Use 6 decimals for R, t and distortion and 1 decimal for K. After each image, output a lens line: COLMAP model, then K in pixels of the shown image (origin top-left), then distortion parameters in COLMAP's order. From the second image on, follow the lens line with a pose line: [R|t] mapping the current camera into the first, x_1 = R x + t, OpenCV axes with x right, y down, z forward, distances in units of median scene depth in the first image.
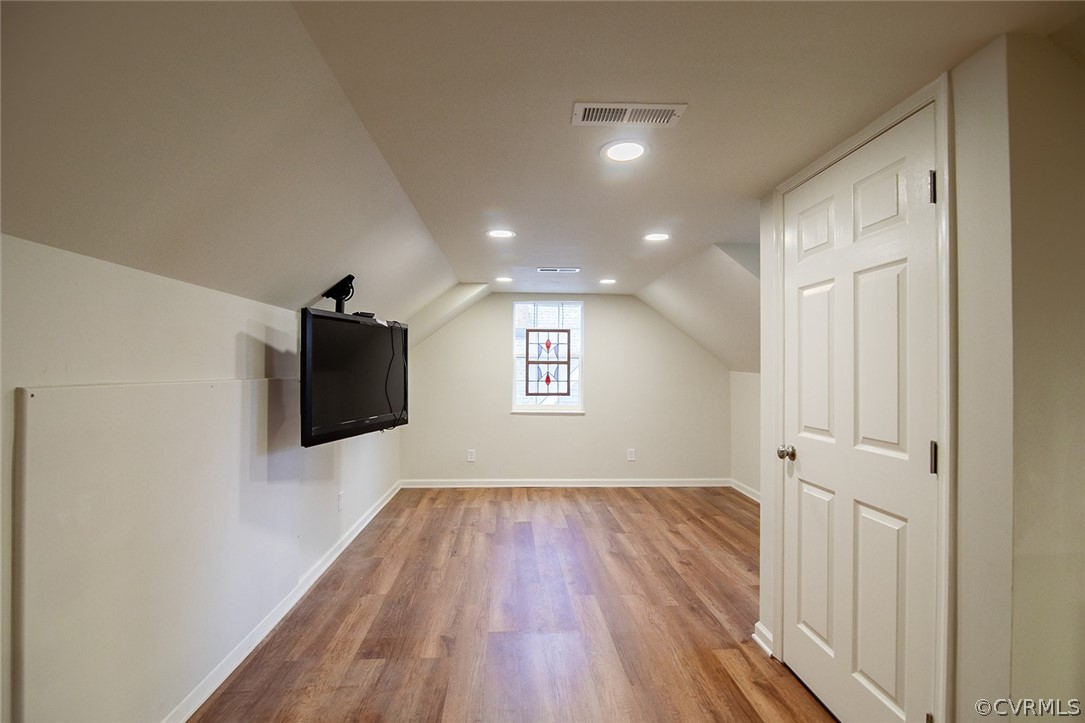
lens RADIAL K [[495.6, 0, 543.8], [0, 495.6, 363.4], [0, 0, 1]] dist [-0.020839, -0.000031]
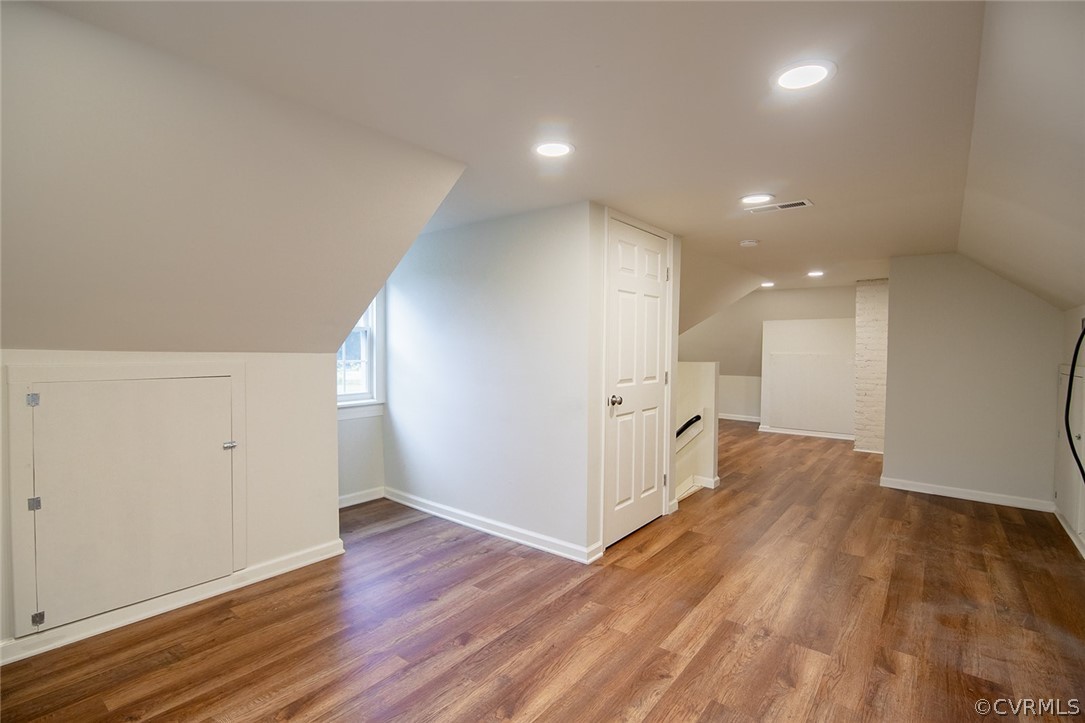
lens RADIAL K [[495.6, 0, 543.8], [0, 495.6, 363.4], [0, 0, 1]] dist [-0.020839, -0.000031]
pose [[-0.730136, -0.038561, 0.682213, -0.304895], [-0.020574, 0.999194, 0.034459, 0.020154], [-0.682992, 0.011123, -0.730341, 1.927334]]
